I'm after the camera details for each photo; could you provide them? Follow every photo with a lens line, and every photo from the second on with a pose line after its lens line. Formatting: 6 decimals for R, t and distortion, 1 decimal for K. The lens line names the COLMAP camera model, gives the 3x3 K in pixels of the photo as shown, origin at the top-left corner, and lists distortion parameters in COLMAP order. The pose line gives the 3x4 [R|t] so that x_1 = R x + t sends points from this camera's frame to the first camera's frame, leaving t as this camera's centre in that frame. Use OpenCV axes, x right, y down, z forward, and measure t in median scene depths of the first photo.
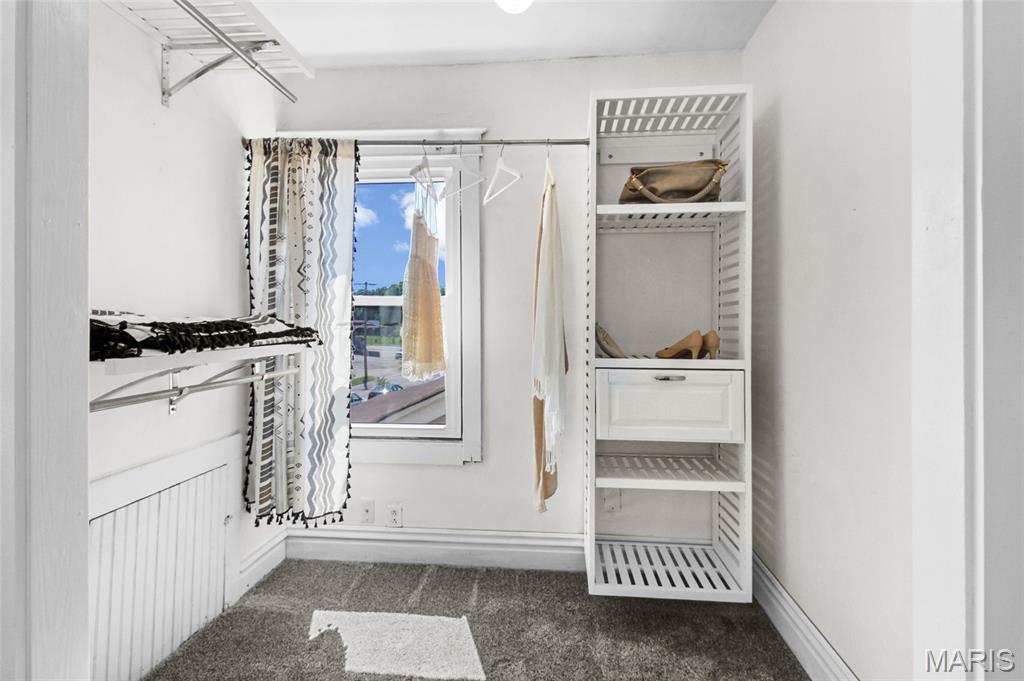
lens RADIAL K [[489.4, 0, 513.5], [0, 489.4, 340.0], [0, 0, 1]] dist [0.023320, -0.003670]
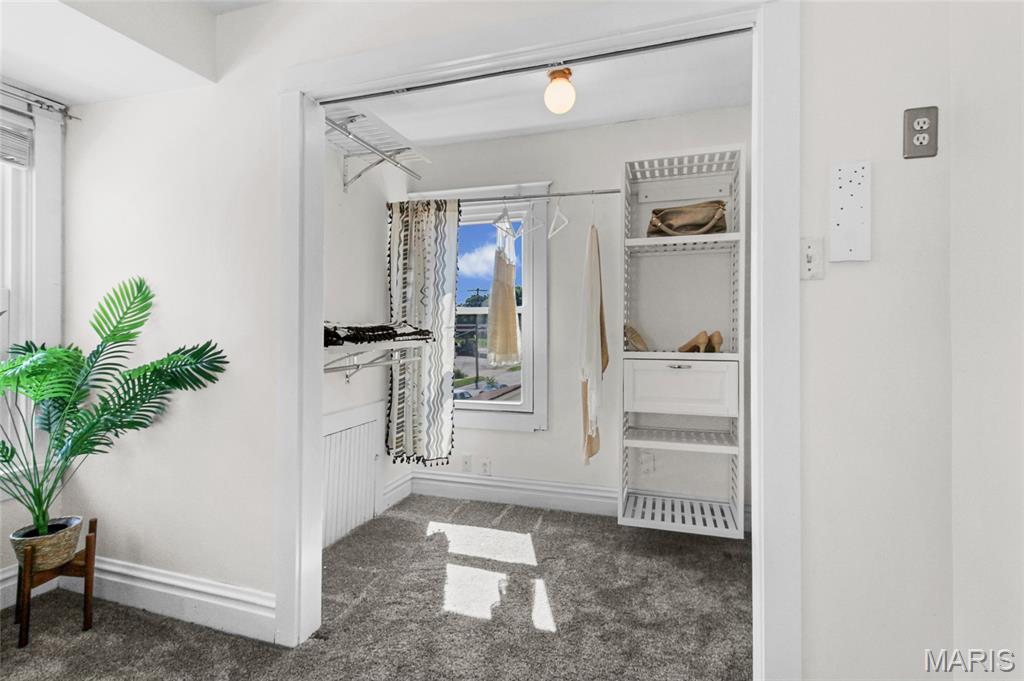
lens RADIAL K [[489.4, 0, 513.0], [0, 489.4, 333.9], [0, 0, 1]] dist [0.023320, -0.003670]
pose [[0.975335, -0.001441, -0.220723, 0.161785], [-0.002752, 0.999822, -0.018685, 0.013700], [0.220711, 0.018832, 0.975157, -0.383031]]
